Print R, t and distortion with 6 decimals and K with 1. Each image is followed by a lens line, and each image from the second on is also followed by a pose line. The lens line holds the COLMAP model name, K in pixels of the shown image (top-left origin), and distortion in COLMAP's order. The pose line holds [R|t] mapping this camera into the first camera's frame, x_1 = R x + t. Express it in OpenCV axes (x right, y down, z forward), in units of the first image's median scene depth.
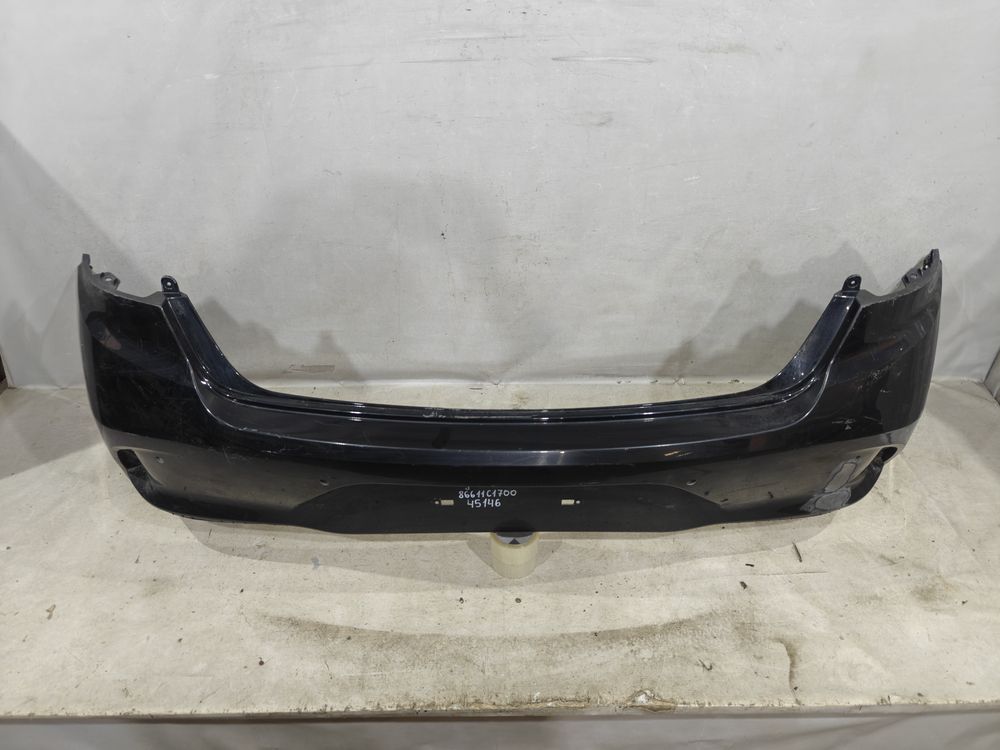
lens RADIAL K [[682.7, 0, 495.8], [0, 682.7, 377.1], [0, 0, 1]] dist [0.042164, -0.043575]
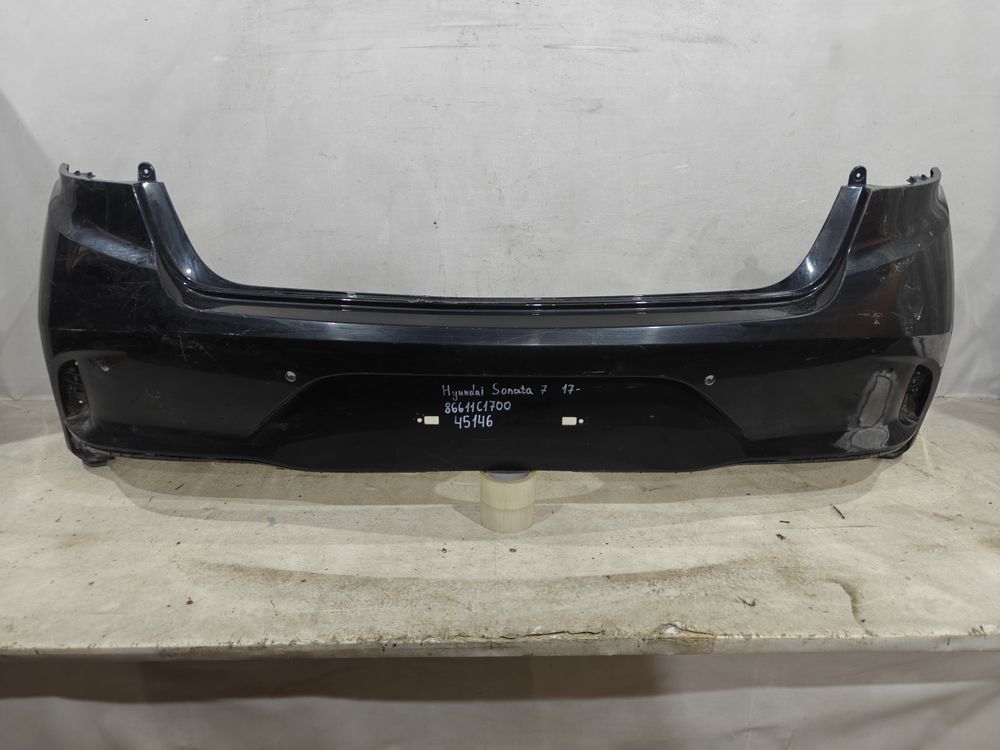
lens RADIAL K [[682.7, 0, 497.5], [0, 682.7, 372.4], [0, 0, 1]] dist [0.042164, -0.043575]
pose [[0.999808, 0.010608, 0.016462, -0.001768], [-0.005258, 0.955131, -0.296136, 0.372898], [-0.018865, 0.295992, 0.955004, 0.148070]]
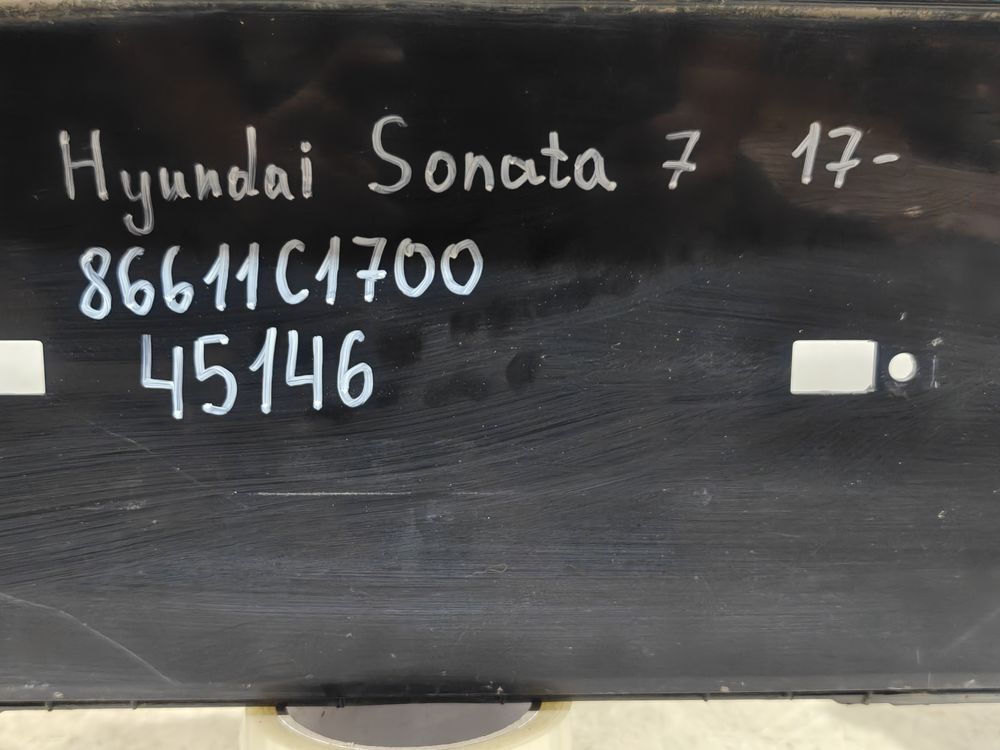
lens RADIAL K [[1389.6, 0, 500.1], [0, 1389.6, 375.3], [0, 0, 1]] dist [-0.014255, 0.000000]
pose [[0.998783, 0.001929, 0.049282, 0.018581], [0.021045, 0.887024, -0.461243, 0.312341], [-0.044604, 0.461719, 0.885904, 0.723405]]
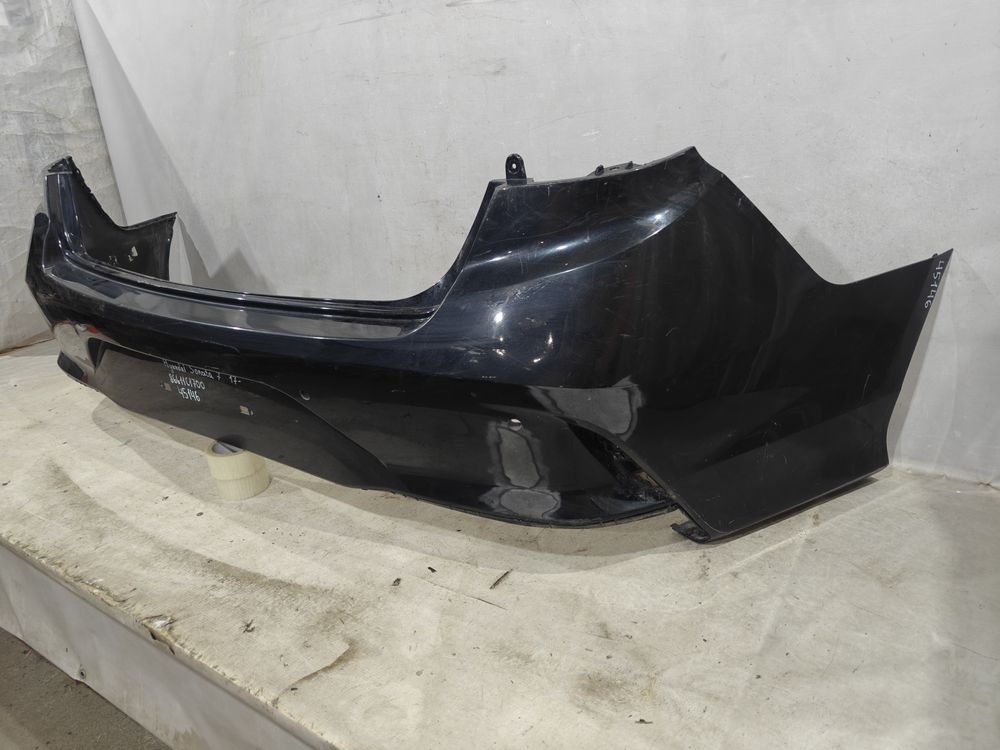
lens RADIAL K [[682.7, 0, 495.4], [0, 682.7, 374.9], [0, 0, 1]] dist [0.042164, -0.043575]
pose [[0.829291, 0.171479, -0.531857, 0.834443], [-0.275818, 0.953348, -0.122691, 0.154529], [0.486005, 0.248442, 0.837899, 0.382212]]
